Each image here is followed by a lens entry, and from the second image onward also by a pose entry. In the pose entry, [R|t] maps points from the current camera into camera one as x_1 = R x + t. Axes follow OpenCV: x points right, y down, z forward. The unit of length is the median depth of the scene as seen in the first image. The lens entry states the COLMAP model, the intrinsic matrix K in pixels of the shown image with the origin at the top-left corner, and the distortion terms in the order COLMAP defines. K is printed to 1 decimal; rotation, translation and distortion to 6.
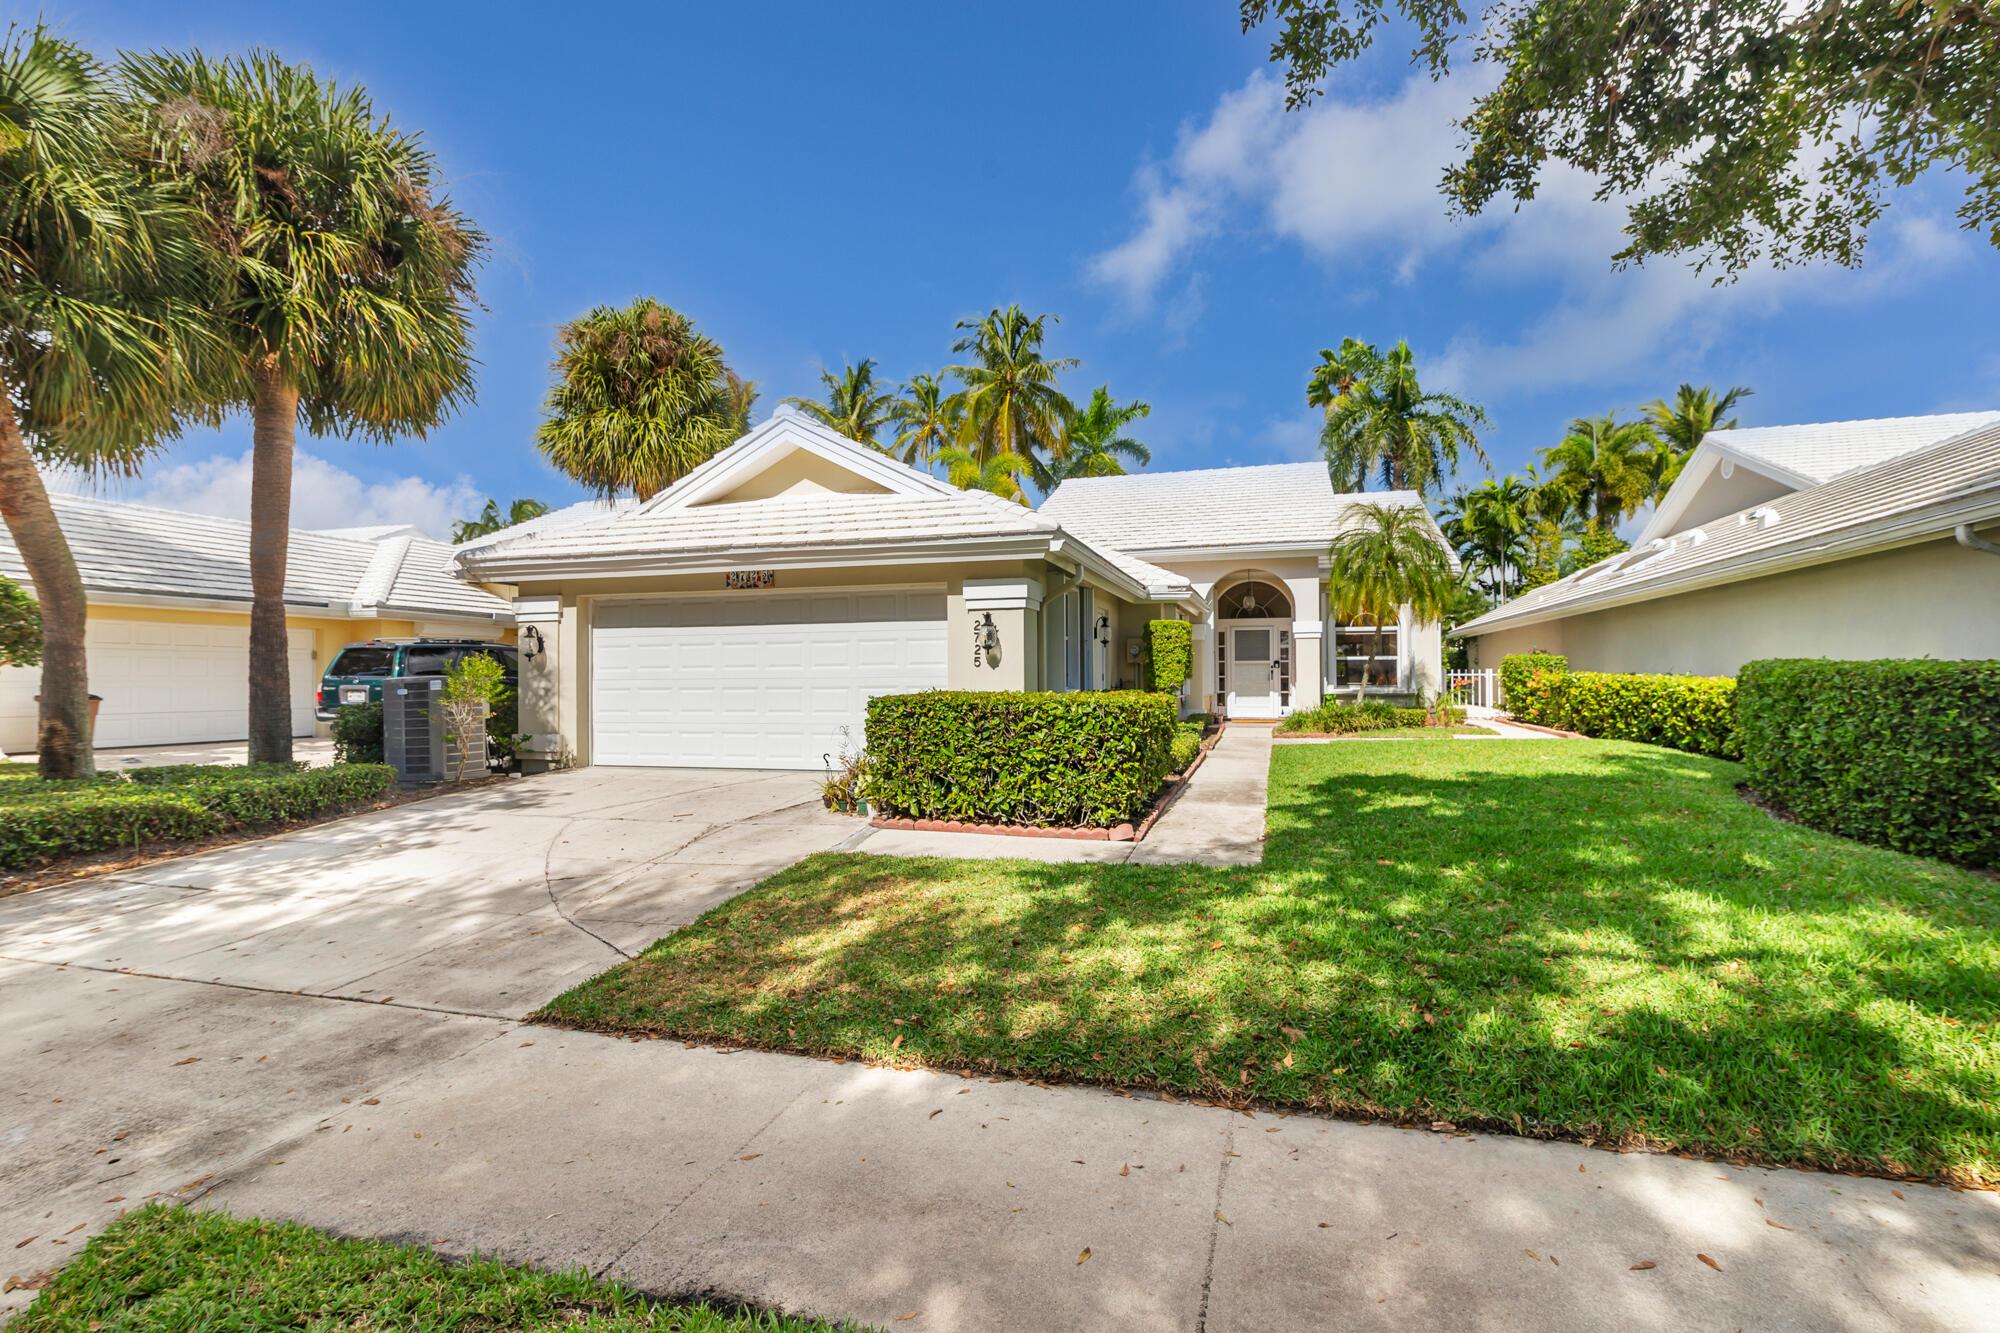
lens RADIAL K [[935.6, 0, 999.6], [0, 935.6, 665.4], [0, 0, 1]] dist [0.008381, -0.004386]
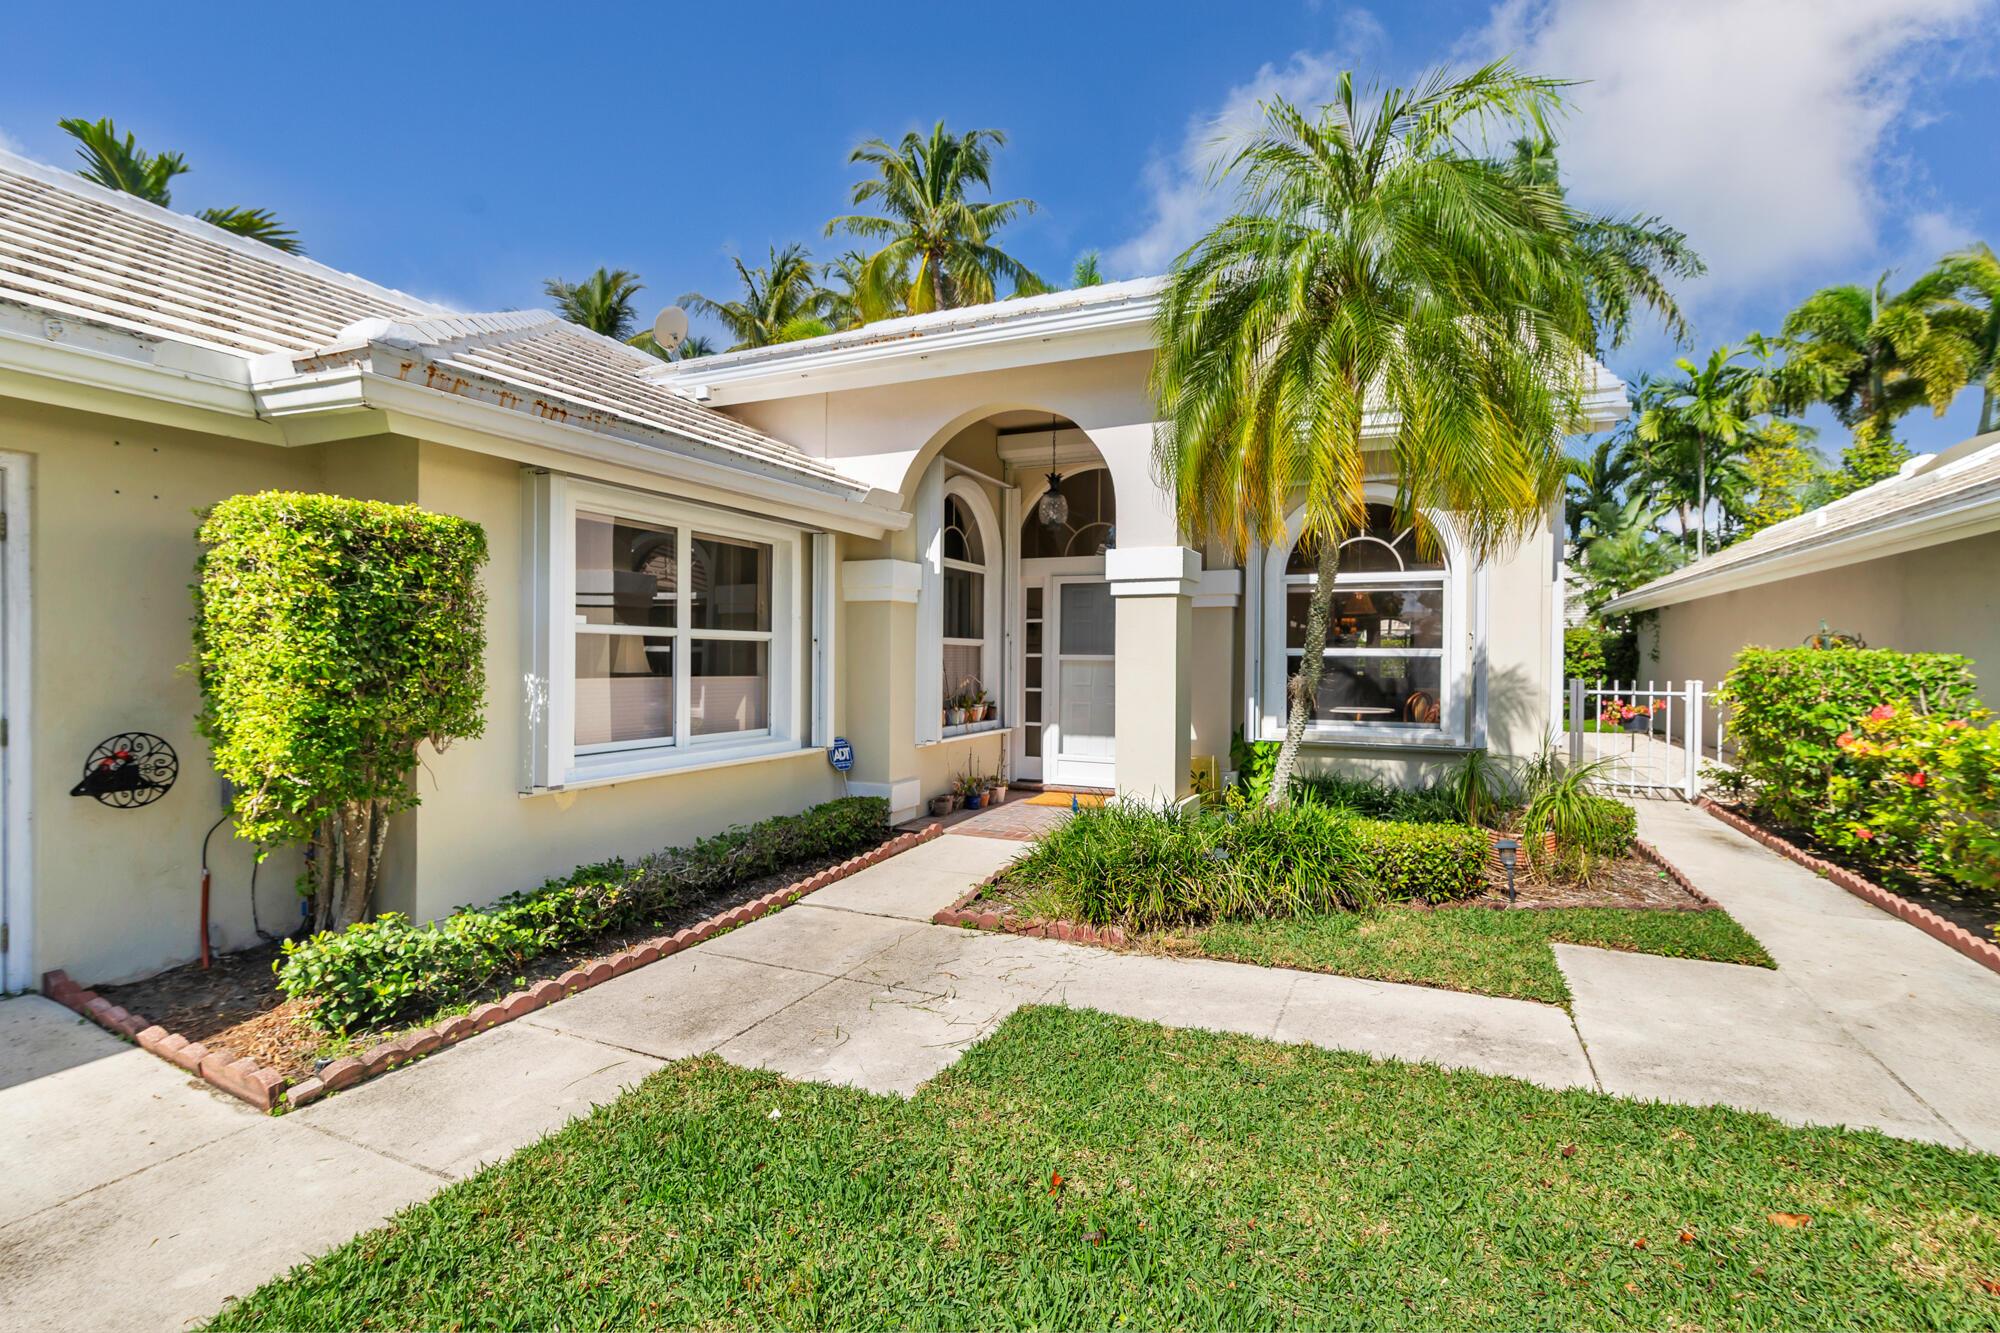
lens RADIAL K [[935.6, 0, 1000.9], [0, 935.6, 660.7], [0, 0, 1]] dist [0.008381, -0.004386]
pose [[0.991064, 0.013223, -0.132733, 0.545667], [-0.011070, 0.999795, 0.016947, -0.017218], [0.132930, -0.015326, 0.991007, 1.095672]]
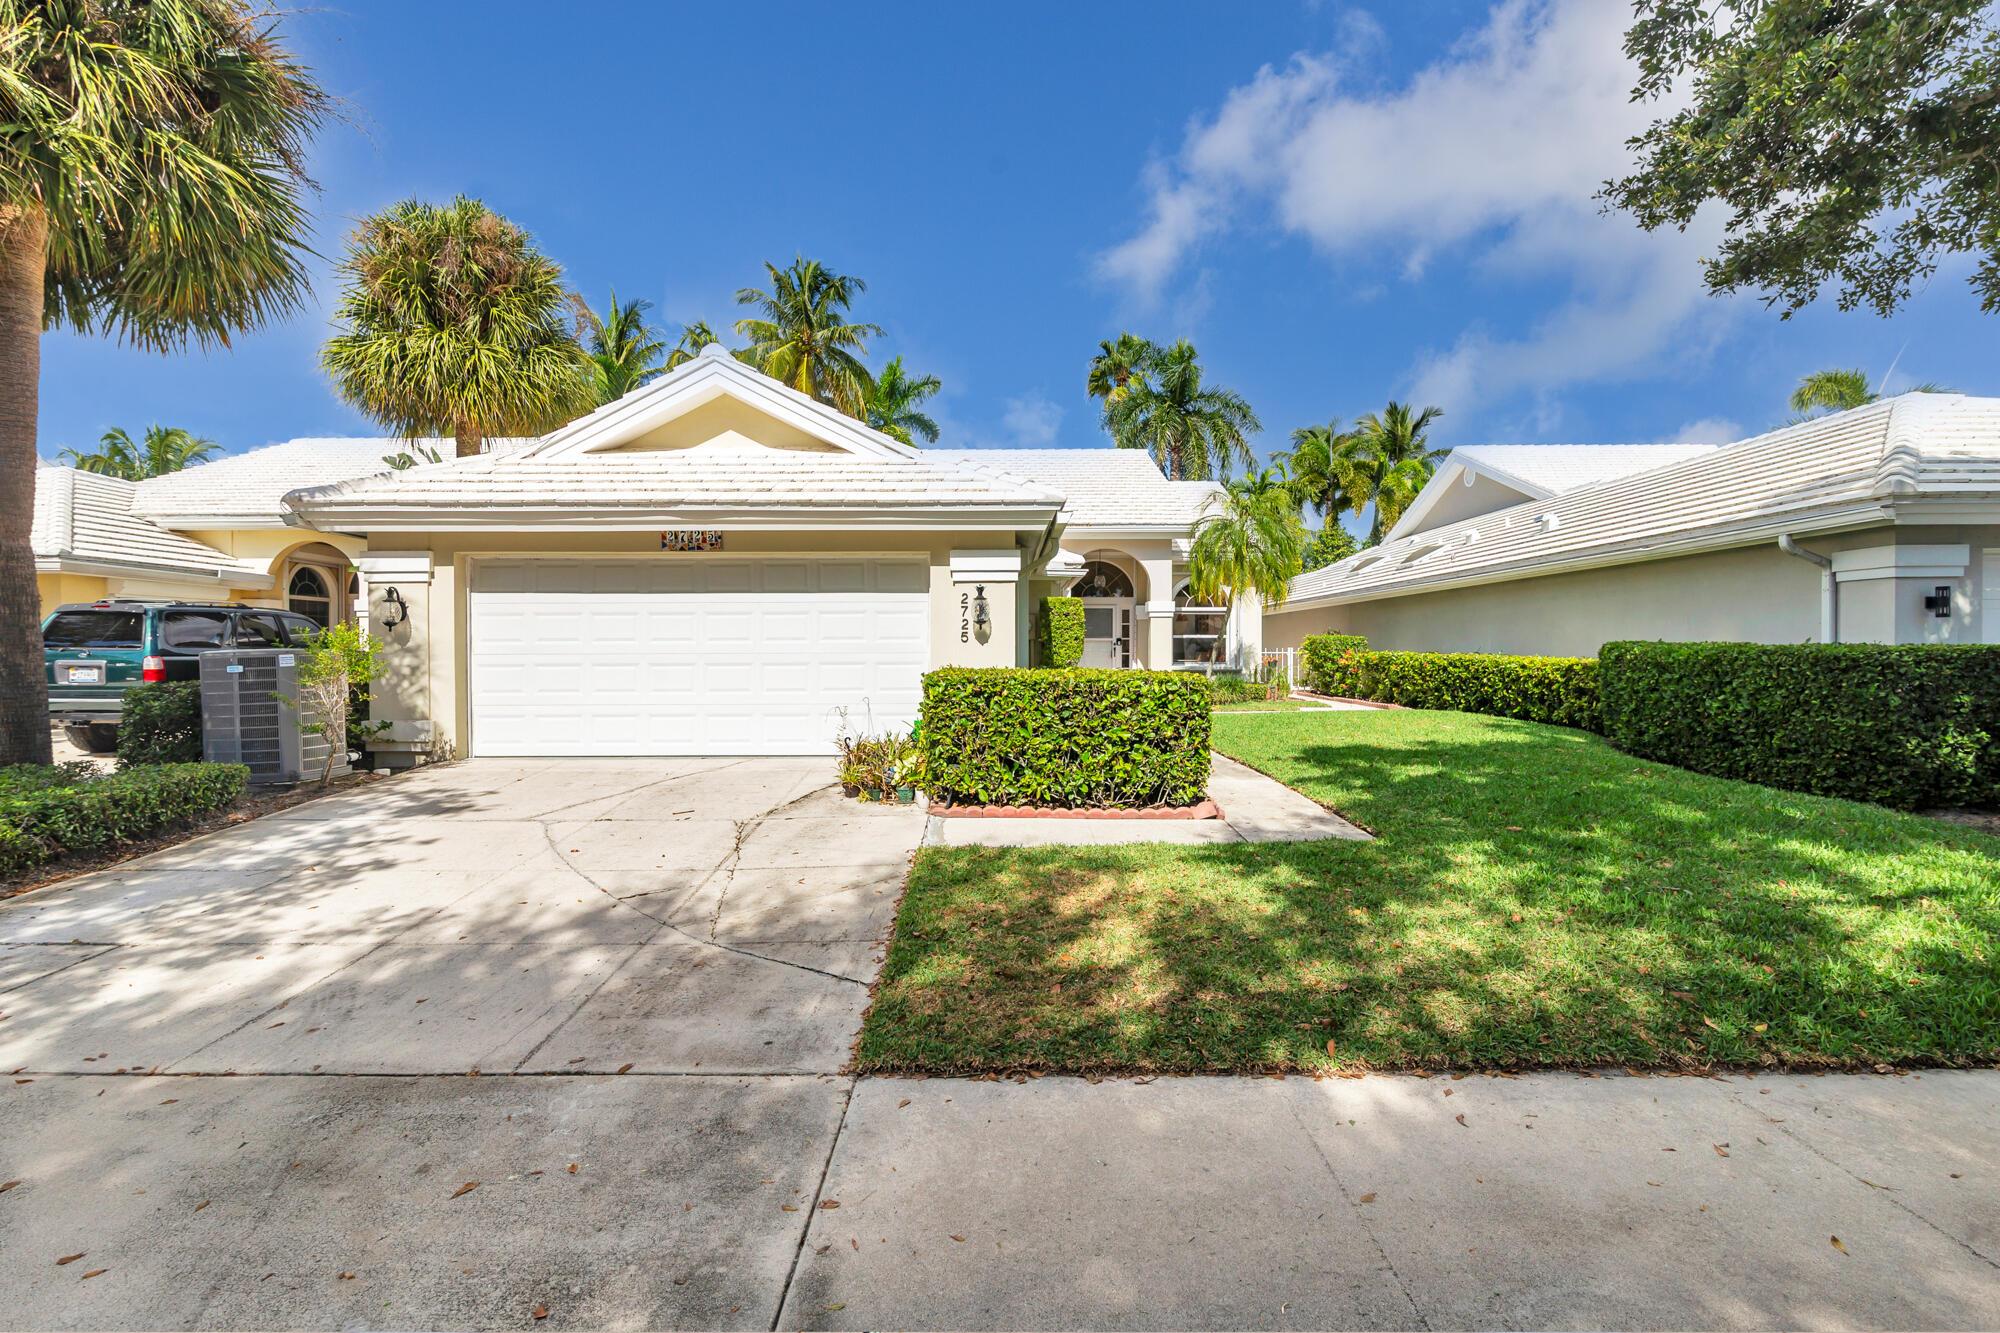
lens RADIAL K [[935.6, 0, 999.3], [0, 935.6, 664.1], [0, 0, 1]] dist [0.008381, -0.004386]
pose [[0.958772, 0.000950, 0.284175, -0.242897], [-0.007874, 0.999699, 0.023224, 0.001004], [-0.284068, -0.024504, 0.958491, 0.075484]]
